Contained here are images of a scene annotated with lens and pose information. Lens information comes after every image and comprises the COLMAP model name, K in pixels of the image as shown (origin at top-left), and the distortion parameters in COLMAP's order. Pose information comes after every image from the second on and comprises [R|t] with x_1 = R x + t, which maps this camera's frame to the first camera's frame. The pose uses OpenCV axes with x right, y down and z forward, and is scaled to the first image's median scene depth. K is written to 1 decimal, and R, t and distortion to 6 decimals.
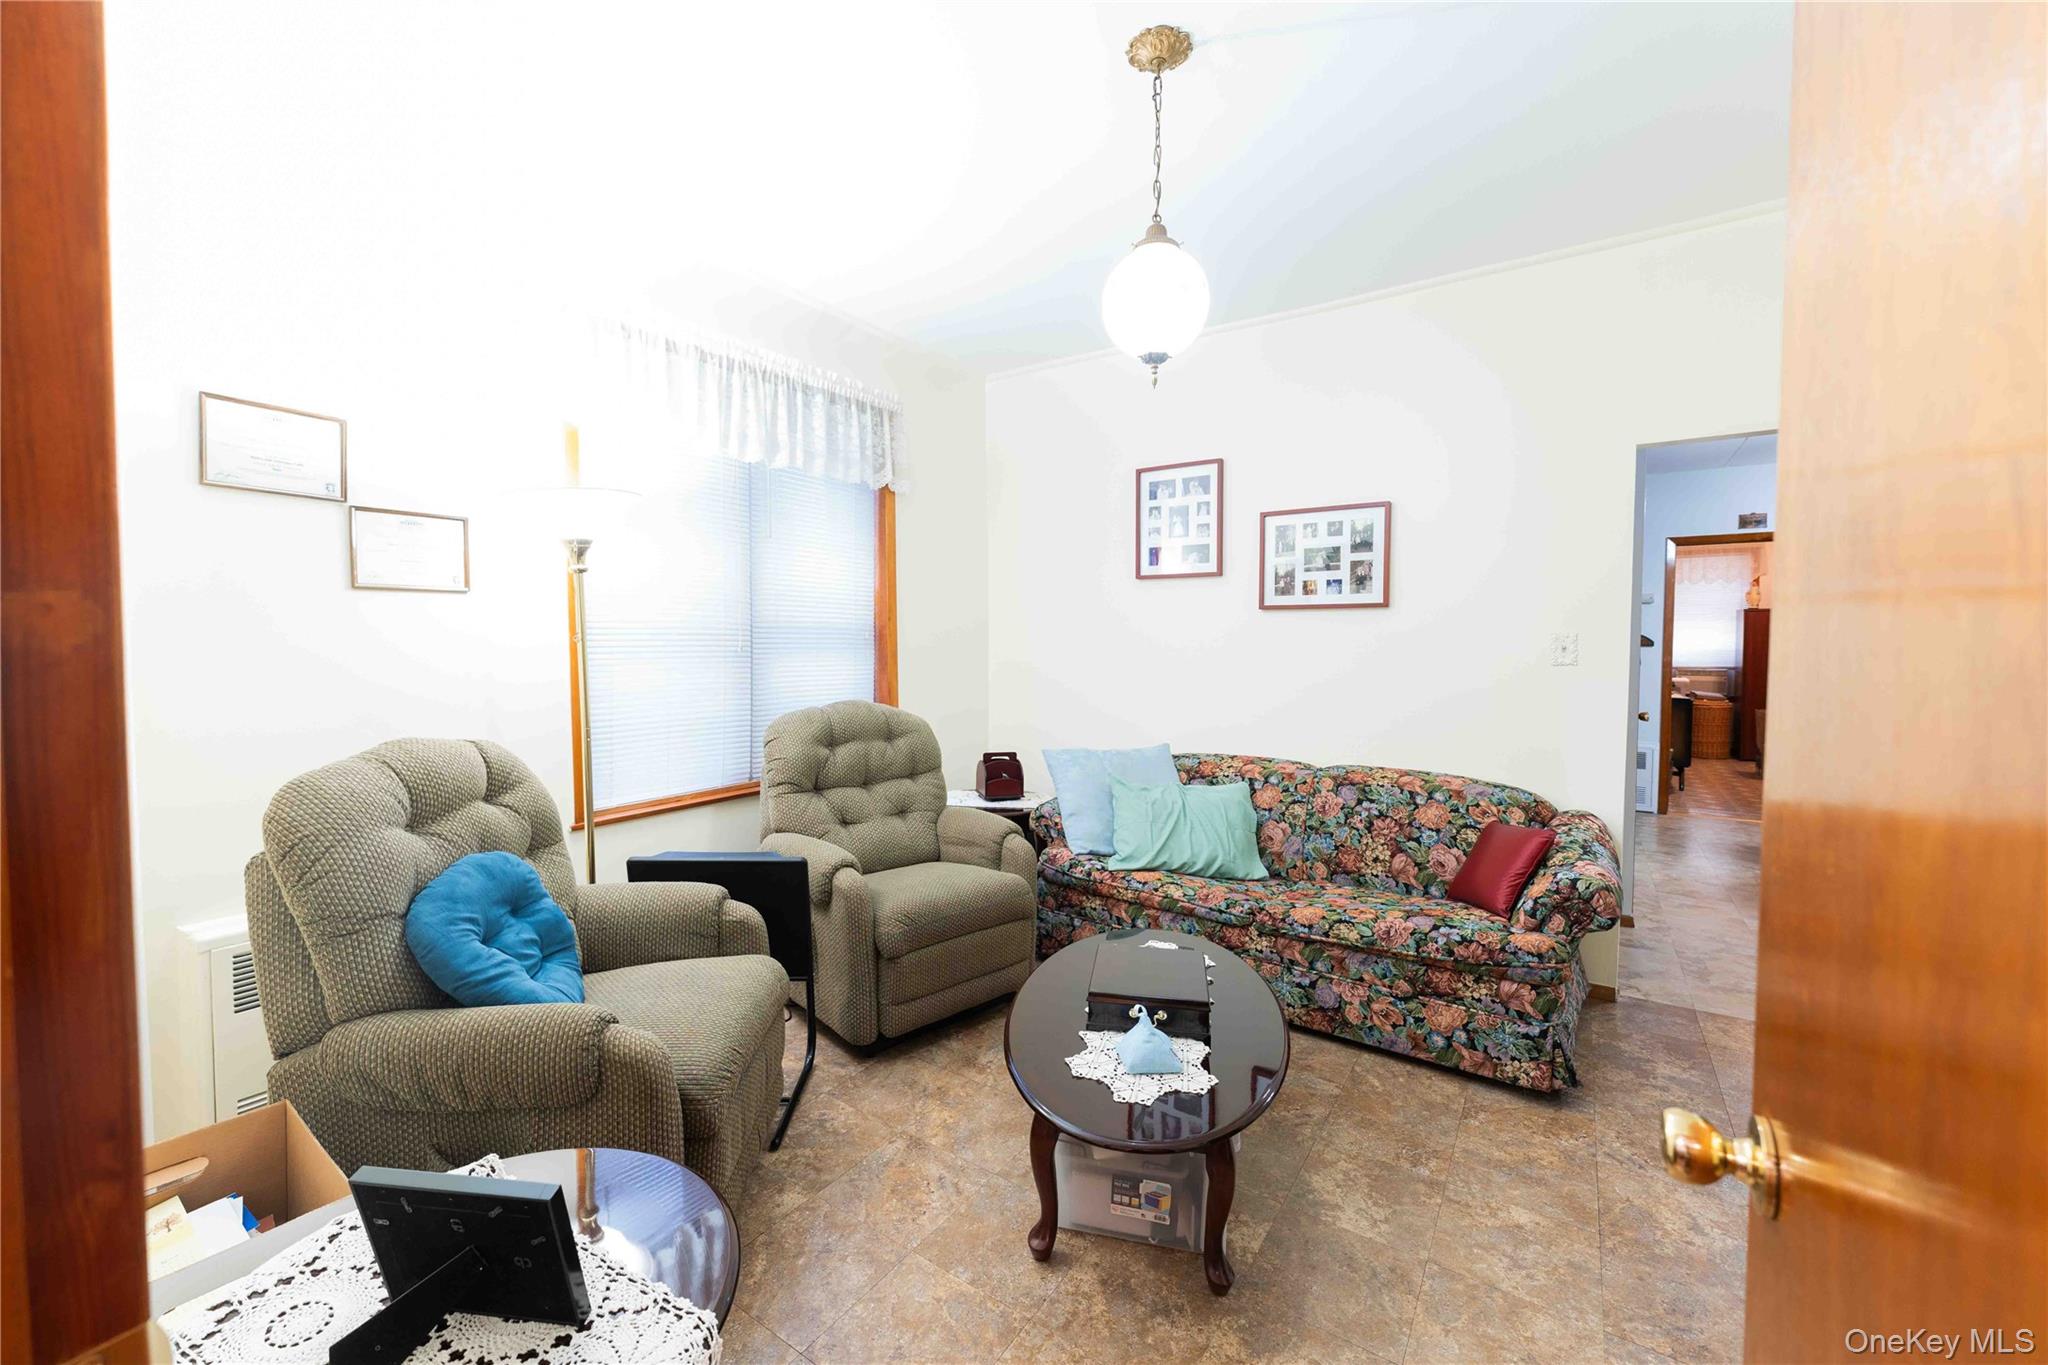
lens RADIAL K [[806.8, 0, 1026.3], [0, 806.8, 677.6], [0, 0, 1]] dist [-0.001336, -0.000098]
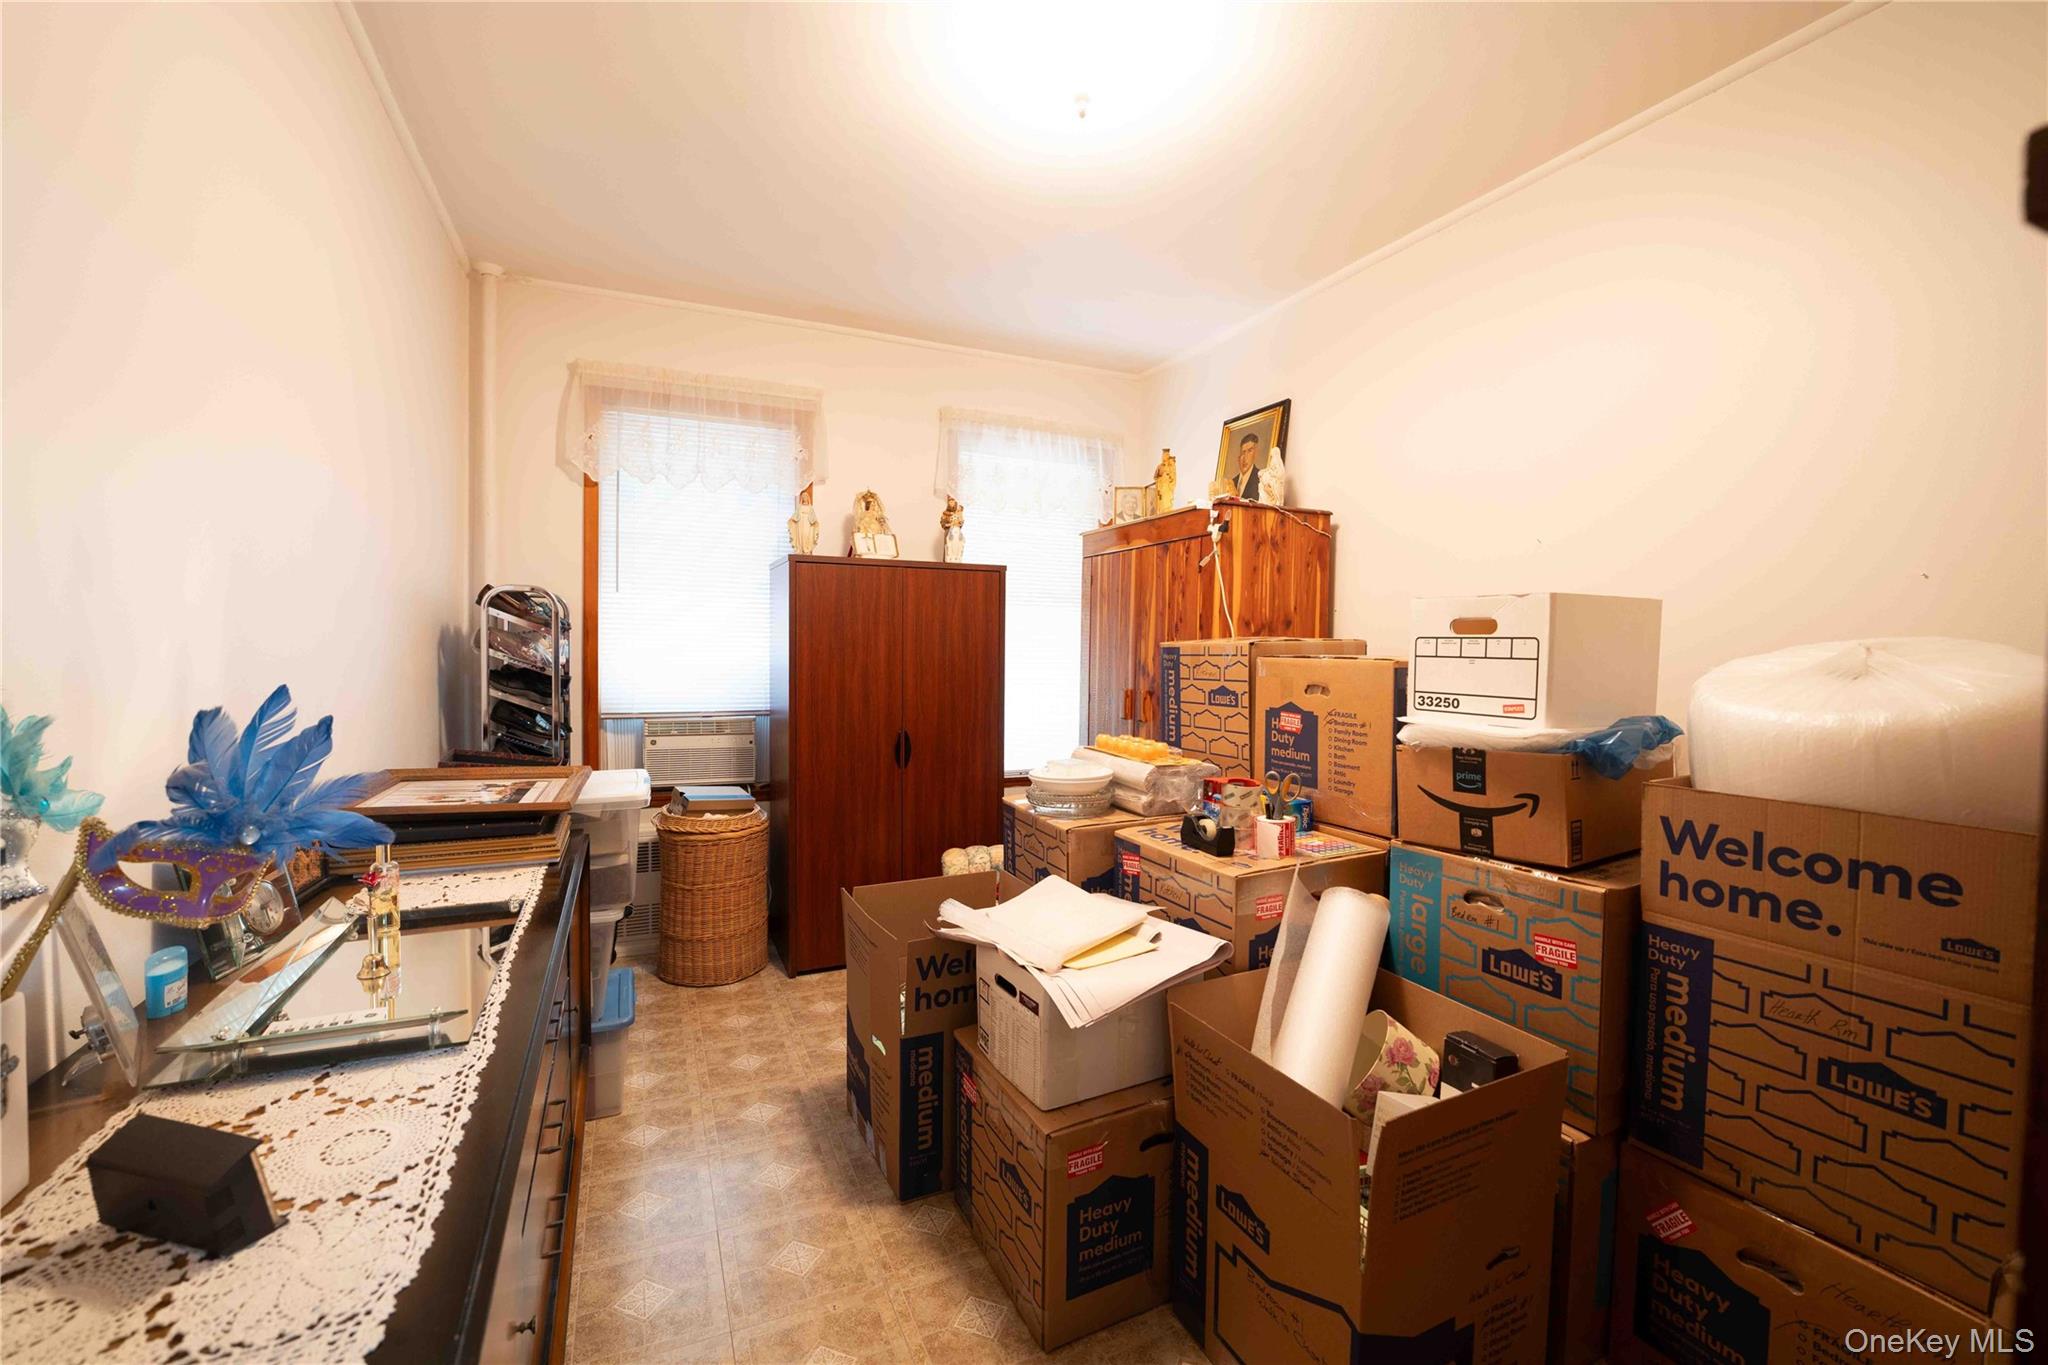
lens RADIAL K [[806.8, 0, 1027.4], [0, 806.8, 681.8], [0, 0, 1]] dist [-0.001336, -0.000098]
pose [[0.476919, -0.017537, 0.878772, 0.603208], [0.025954, 0.999646, 0.005863, -0.025325], [-0.878564, 0.020011, 0.477205, 0.713228]]
